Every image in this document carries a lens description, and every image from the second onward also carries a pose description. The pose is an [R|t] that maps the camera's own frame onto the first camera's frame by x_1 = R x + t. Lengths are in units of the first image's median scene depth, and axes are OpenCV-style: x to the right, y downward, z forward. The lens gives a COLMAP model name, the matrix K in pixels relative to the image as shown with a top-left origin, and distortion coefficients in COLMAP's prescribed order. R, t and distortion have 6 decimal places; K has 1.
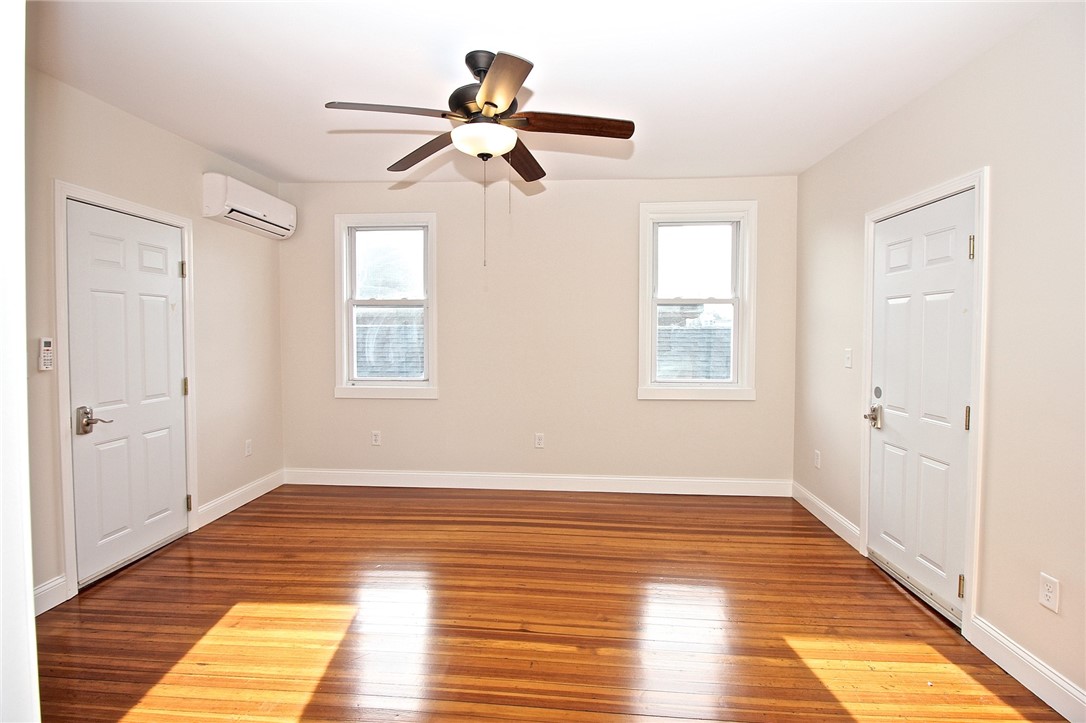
lens RADIAL K [[515.8, 0, 542.4], [0, 515.8, 347.3], [0, 0, 1]] dist [0.002695, -0.015058]
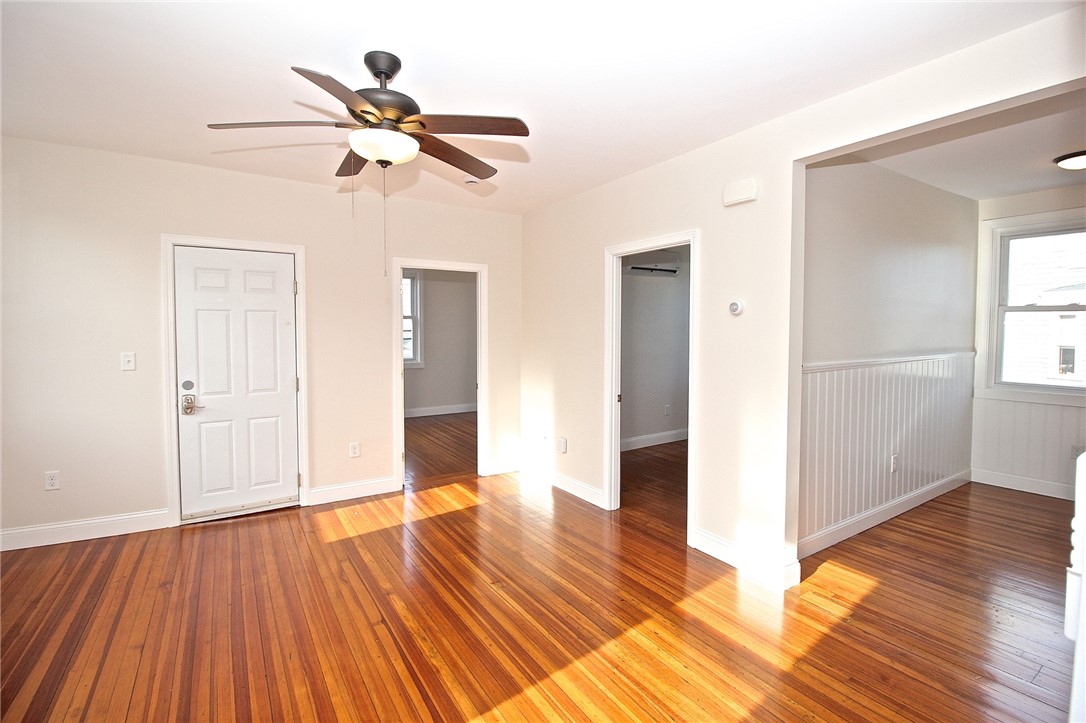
lens RADIAL K [[502.7, 0, 546.5], [0, 502.7, 347.3], [0, 0, 1]] dist [0.000528, -0.013575]
pose [[-0.598459, -0.034502, 0.800410, -0.801850], [0.019912, 0.998123, 0.057912, -0.054606], [-0.800906, 0.050595, -0.596649, 1.007340]]
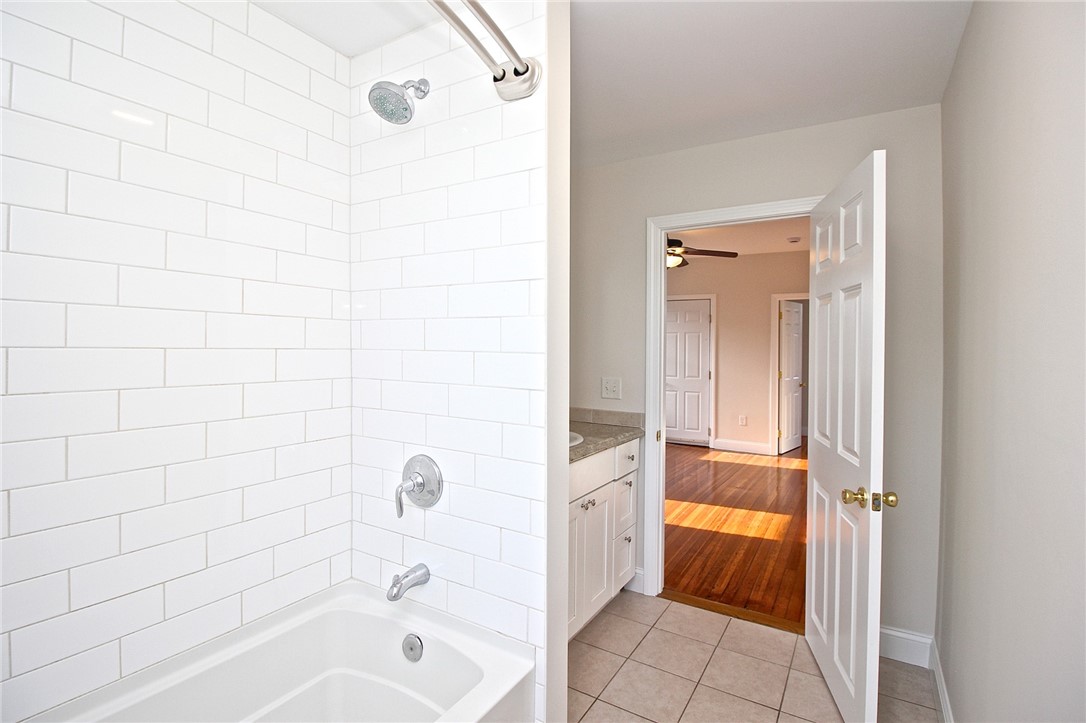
lens RADIAL K [[515.8, 0, 542.4], [0, 515.8, 347.3], [0, 0, 1]] dist [0.002695, -0.015058]
pose [[0.470110, -0.000468, 0.882608, -1.749883], [0.020722, 0.999730, -0.010507, -0.010947], [-0.882365, 0.023229, 0.469993, 0.327465]]
